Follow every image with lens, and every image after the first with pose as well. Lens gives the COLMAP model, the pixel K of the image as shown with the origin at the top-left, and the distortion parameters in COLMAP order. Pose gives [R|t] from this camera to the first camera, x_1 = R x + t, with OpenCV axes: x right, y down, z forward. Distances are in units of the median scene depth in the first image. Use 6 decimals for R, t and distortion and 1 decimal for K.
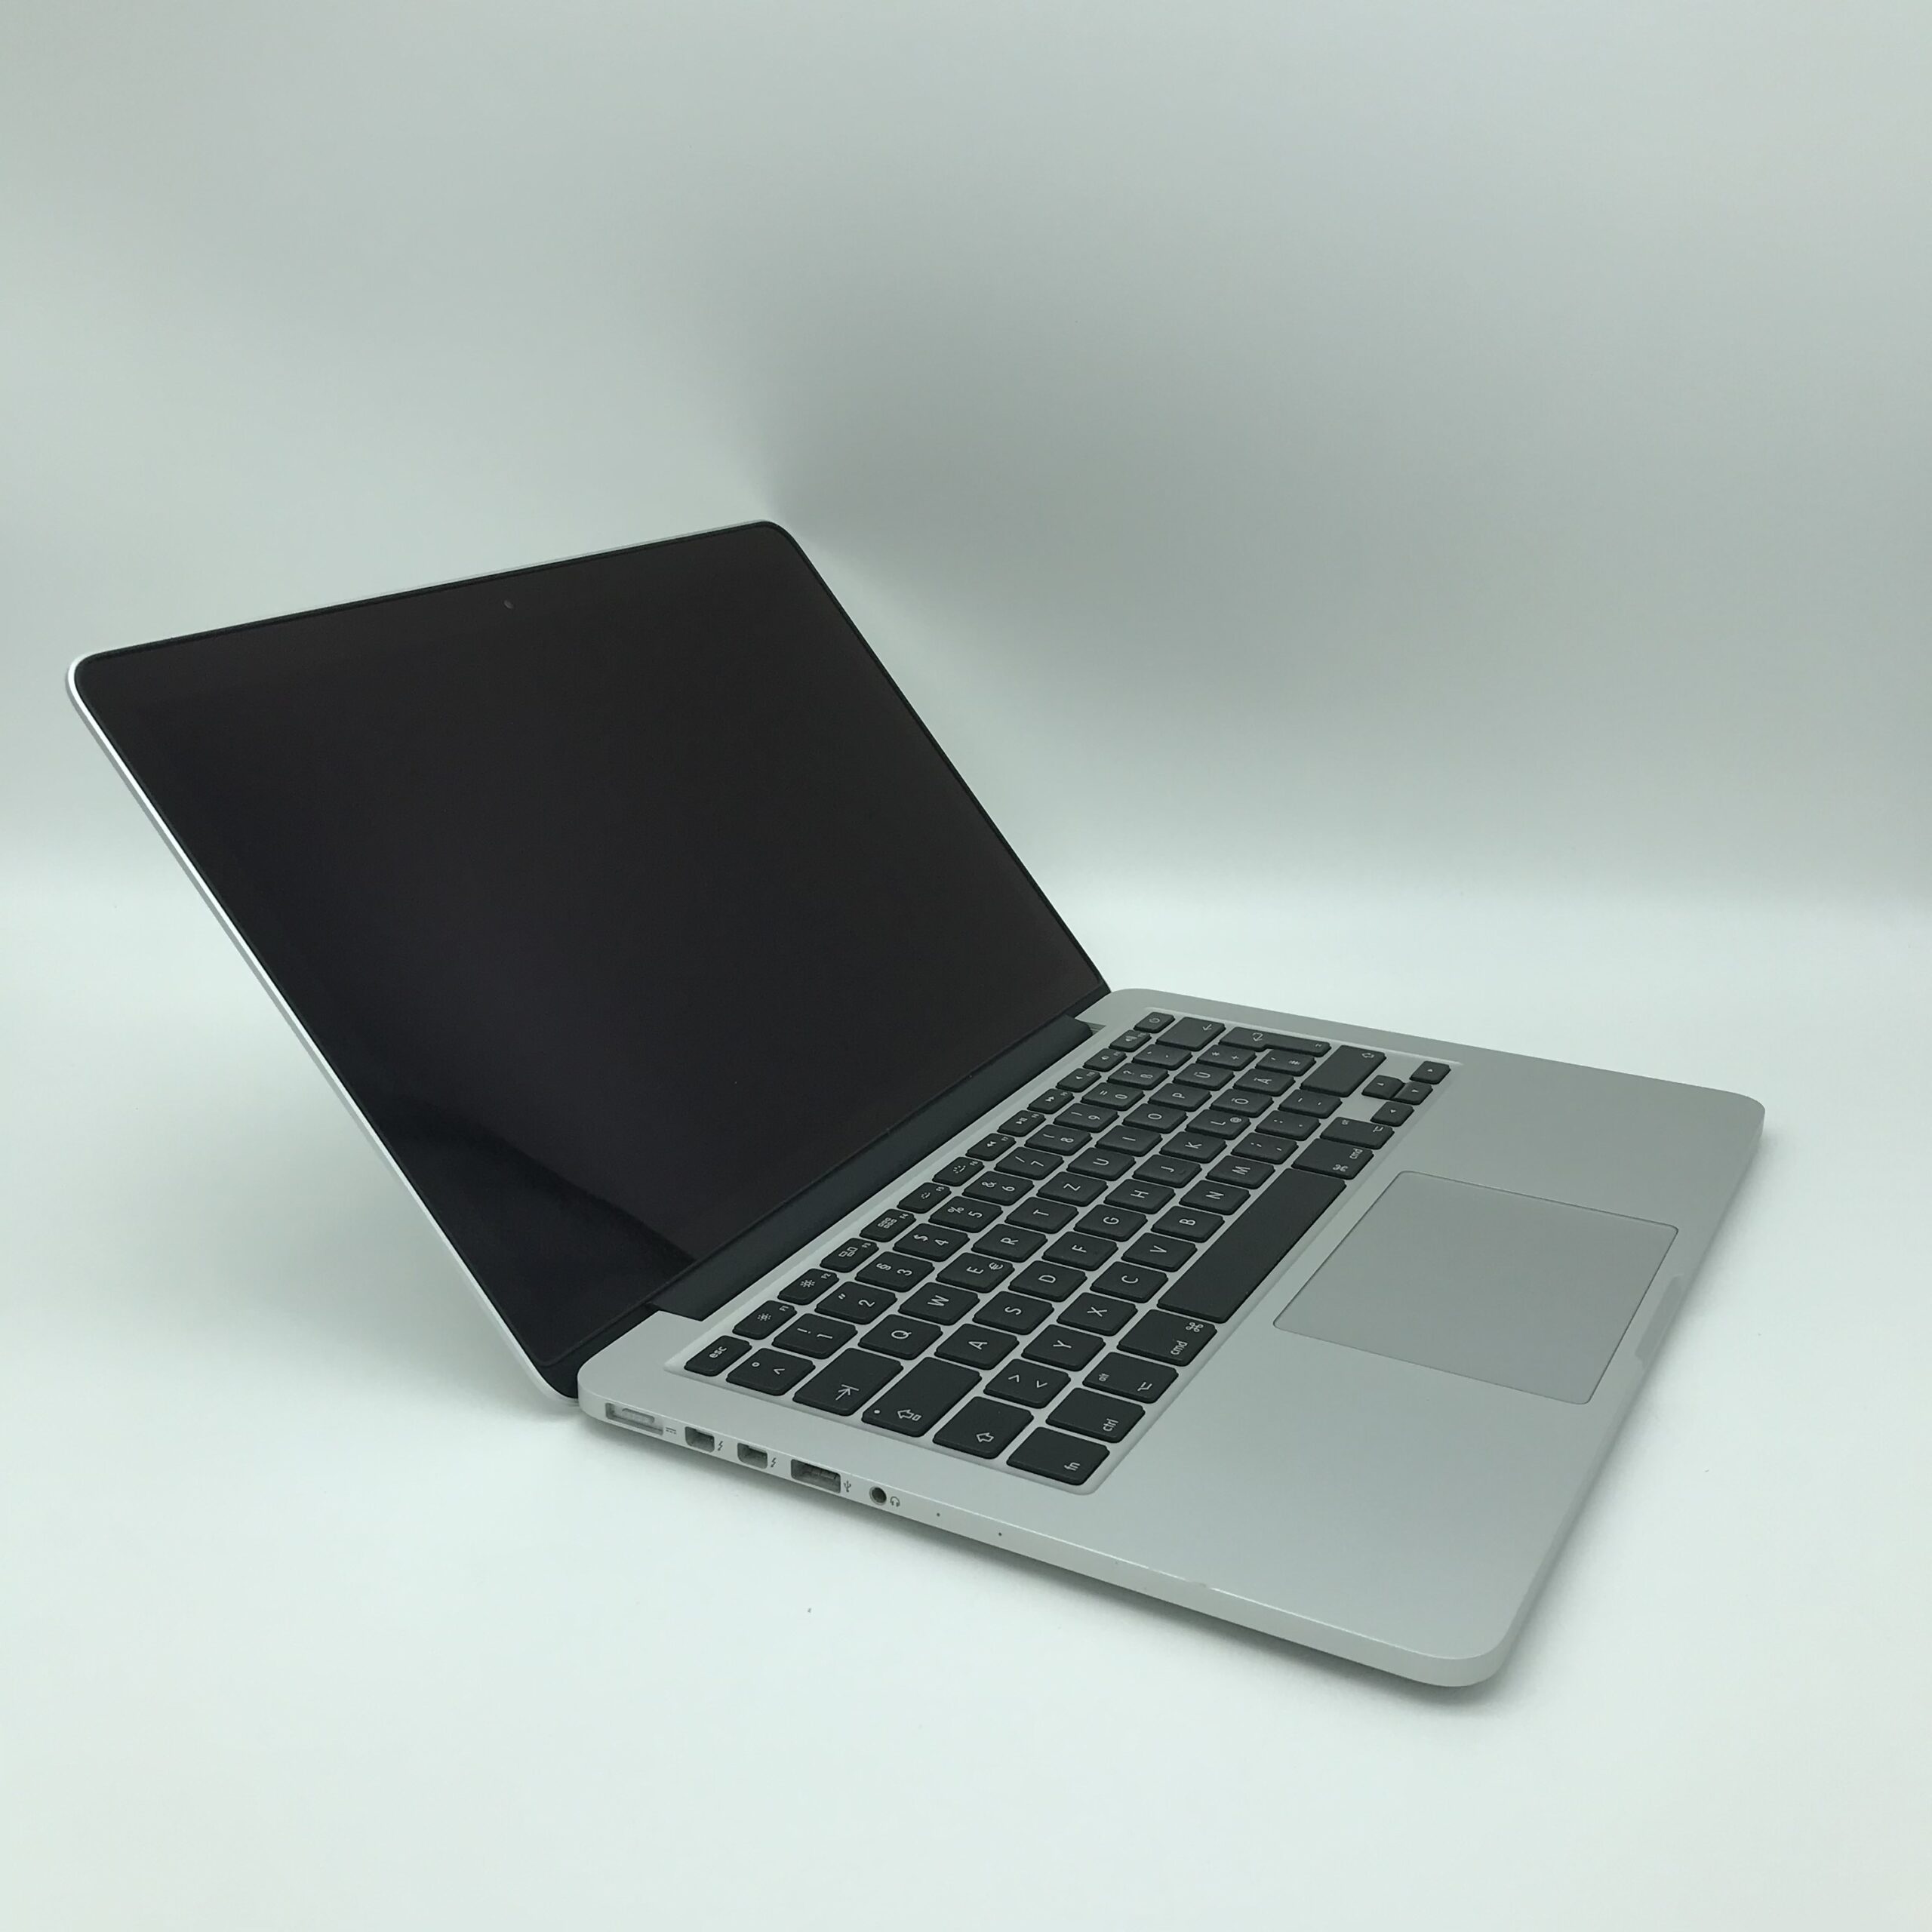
lens RADIAL K [[2185.2, 0, 966.0], [0, 2185.2, 966.0], [0, 0, 1]] dist [0.142893, -0.436388]
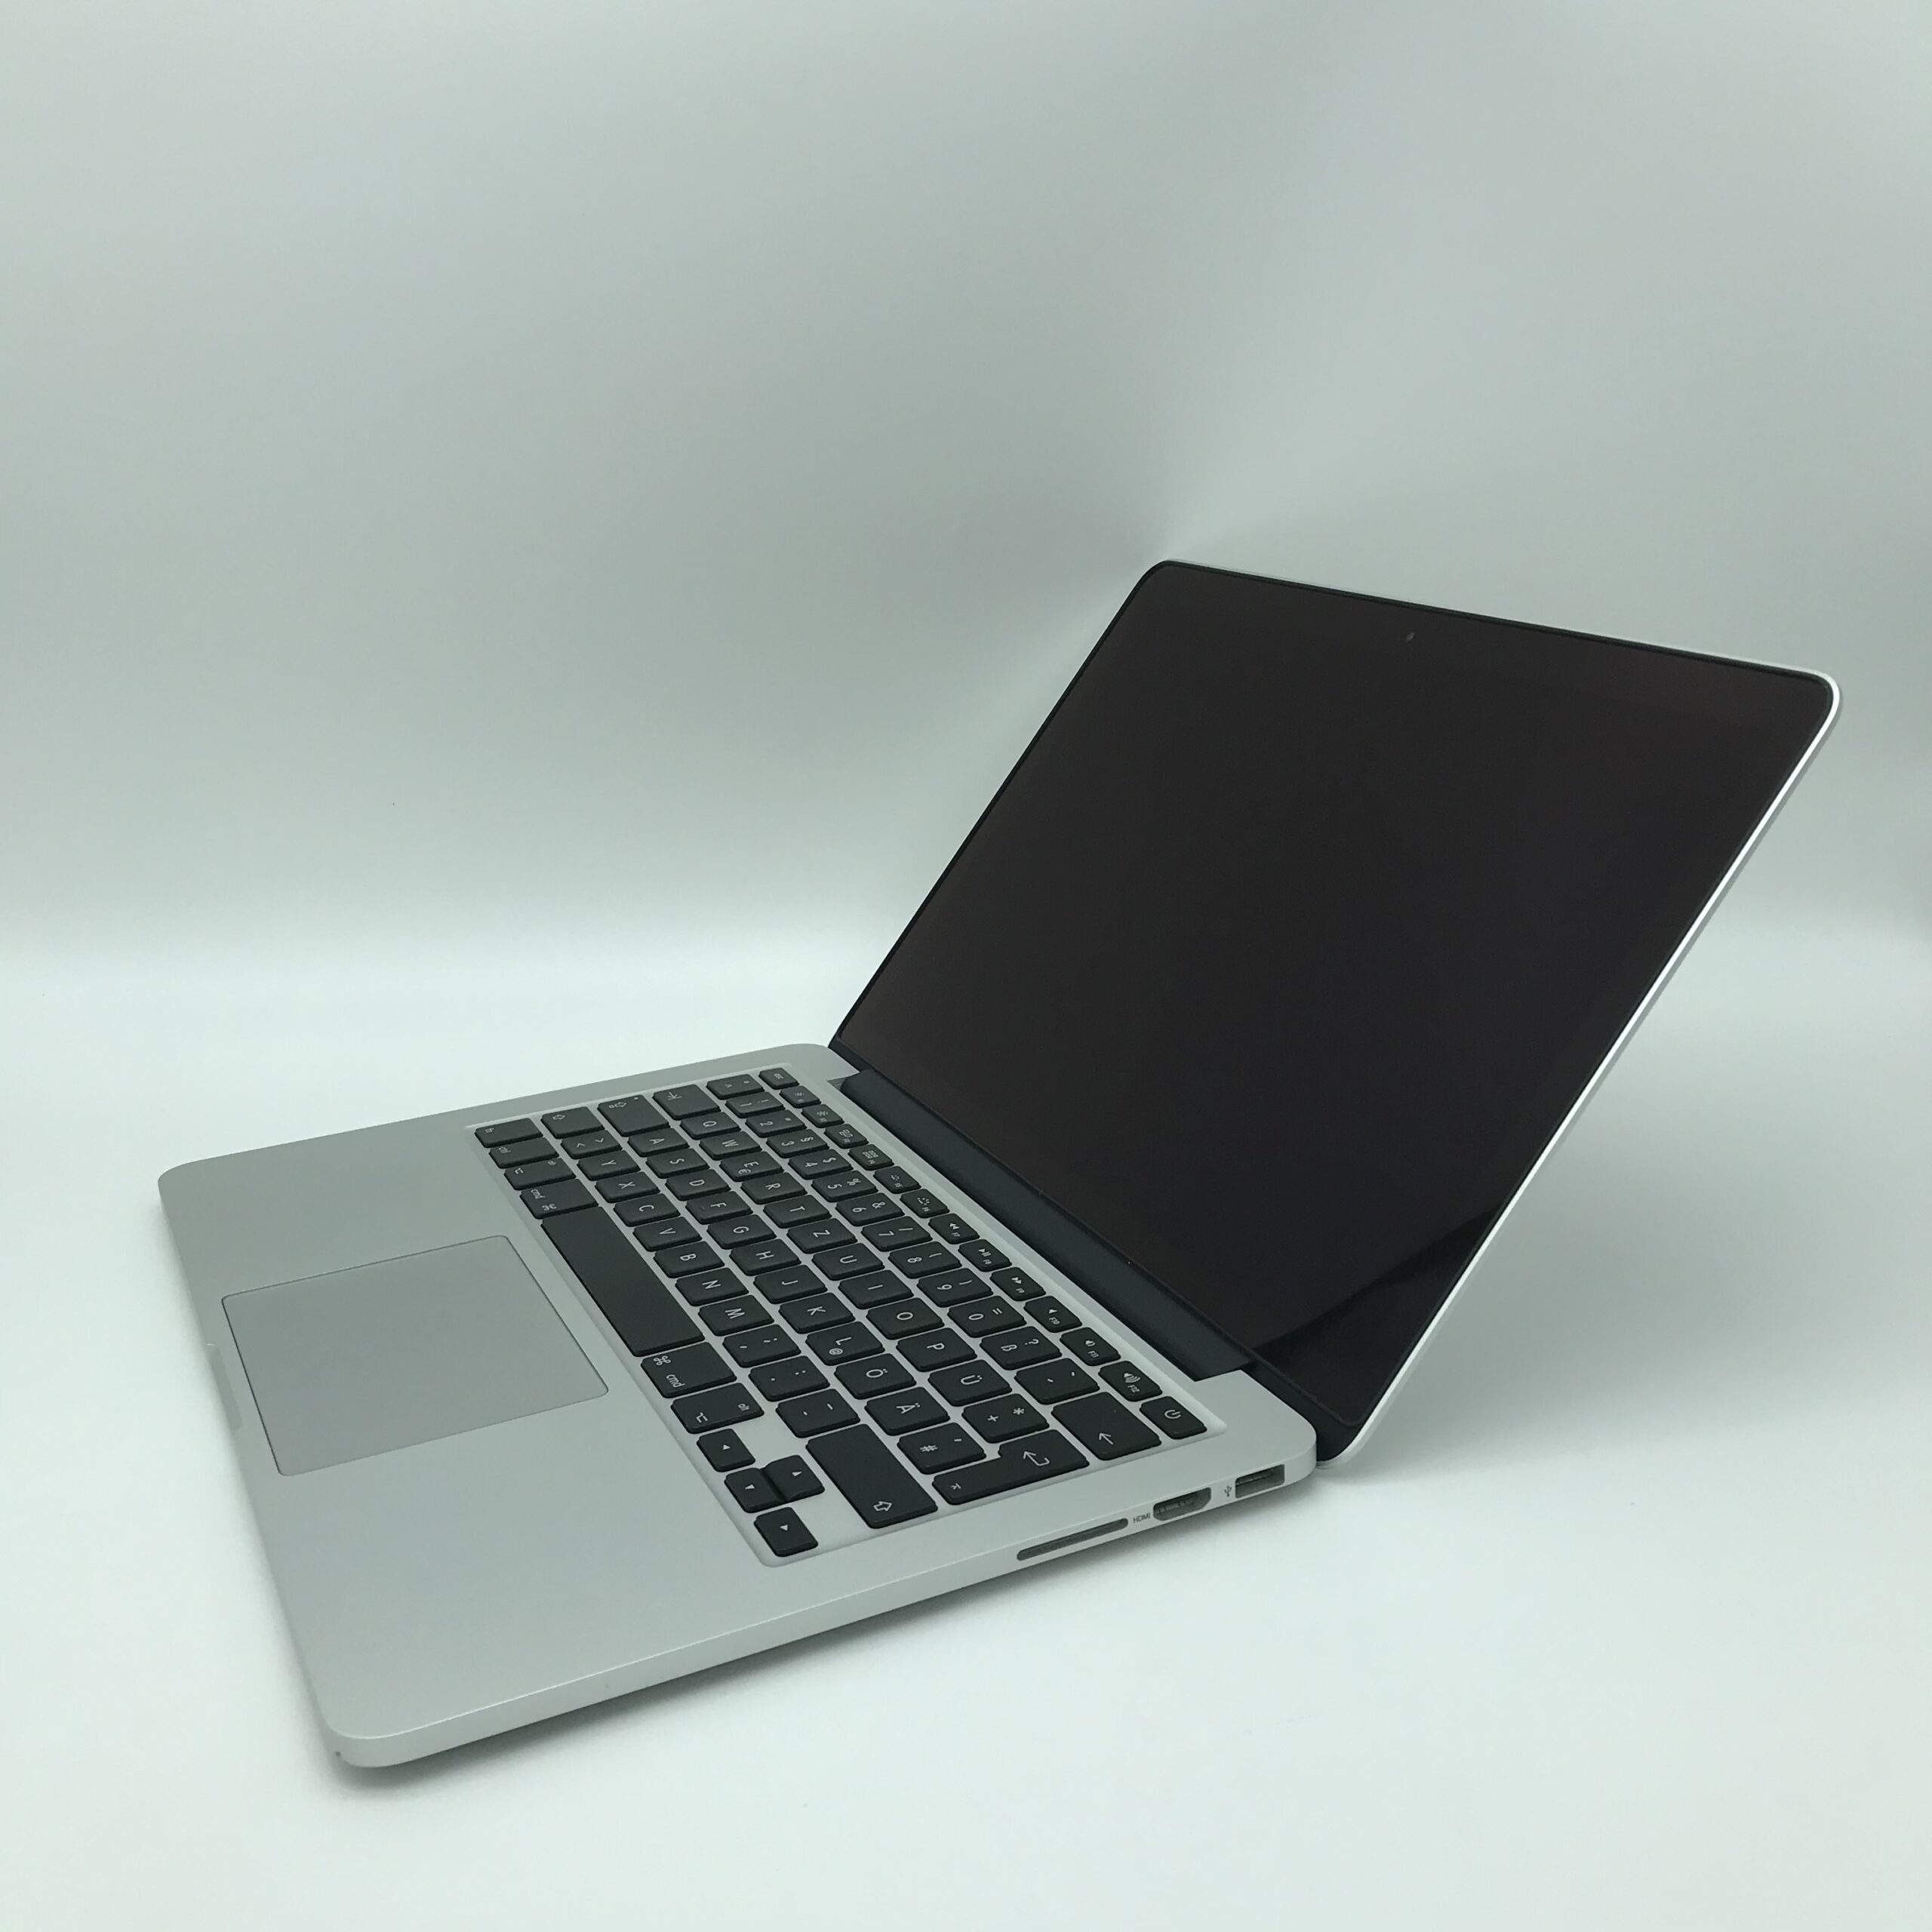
lens RADIAL K [[2185.2, 0, 966.0], [0, 2185.2, 966.0], [0, 0, 1]] dist [0.142893, -0.436388]
pose [[-0.595793, 0.268876, -0.756794, 0.766795], [-0.216093, 0.853880, 0.473490, -0.512587], [0.773521, 0.445640, -0.450633, 1.520573]]
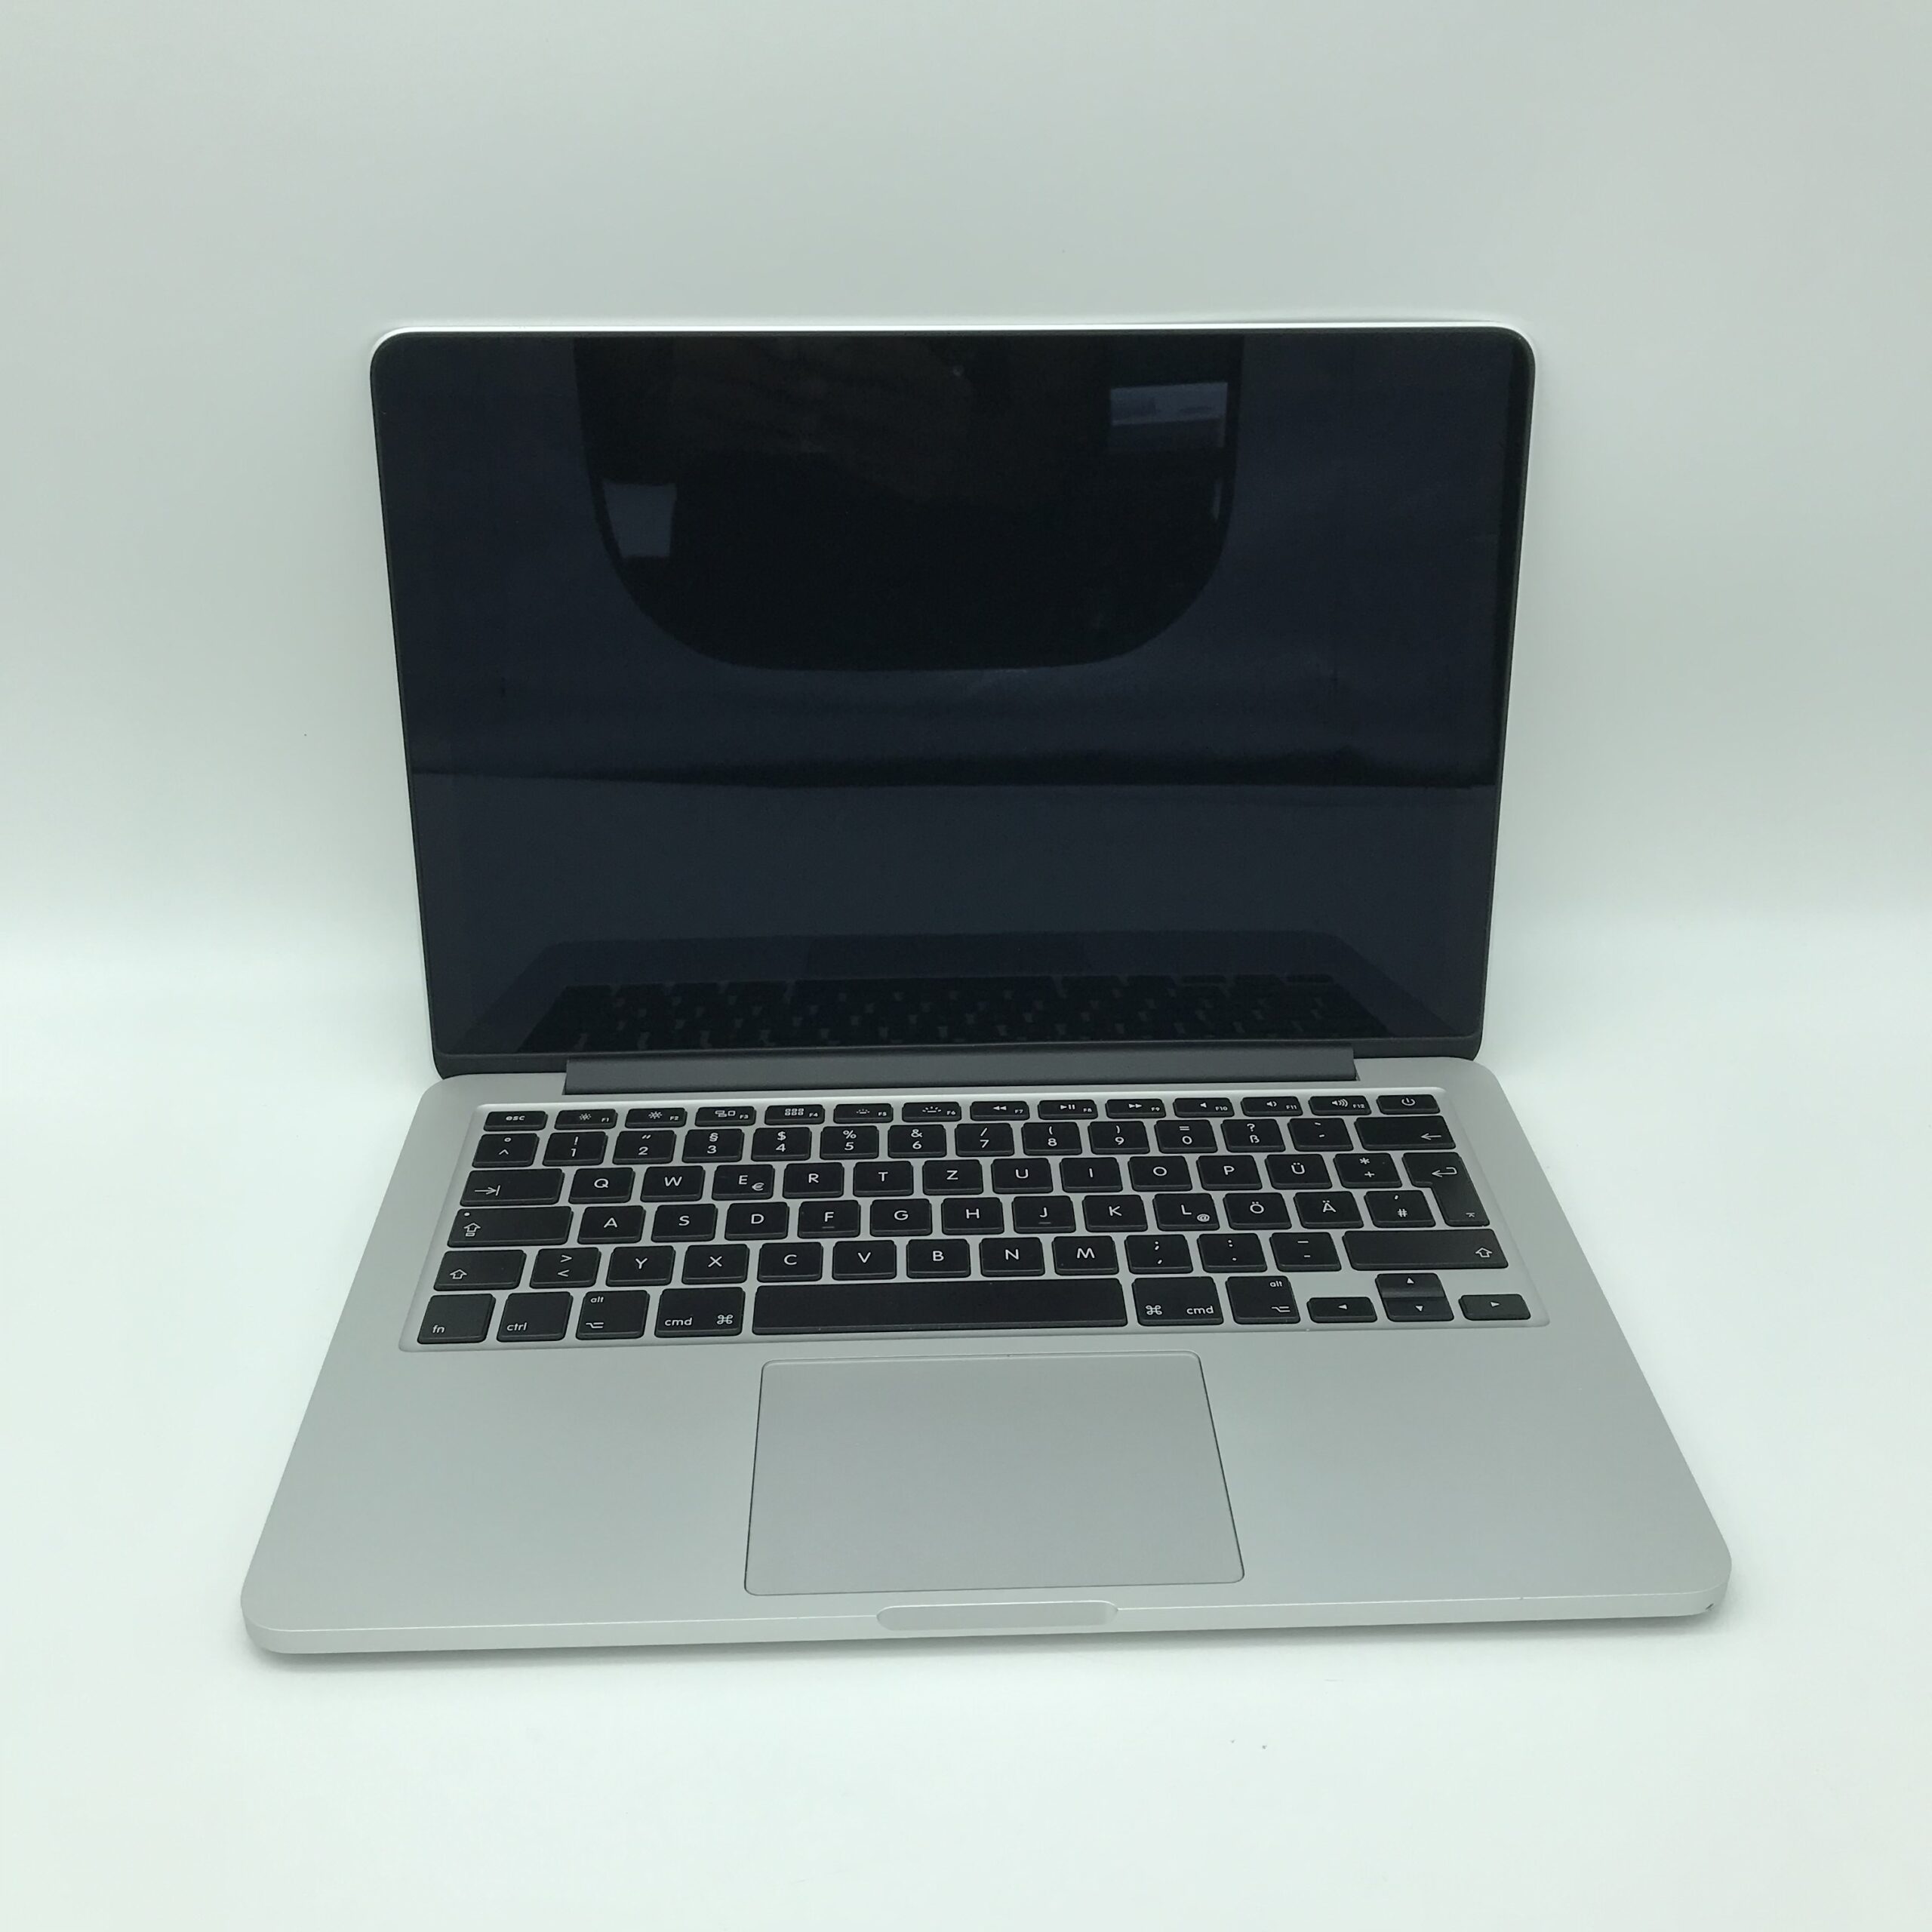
lens RADIAL K [[2139.6, 0, 966.0], [0, 2139.6, 966.0], [0, 0, 1]] dist [0.163430, -0.578737]
pose [[0.506884, 0.404726, -0.761095, 0.784976], [-0.281357, 0.912249, 0.297724, -0.287130], [0.814805, 0.063228, 0.576277, 0.469136]]
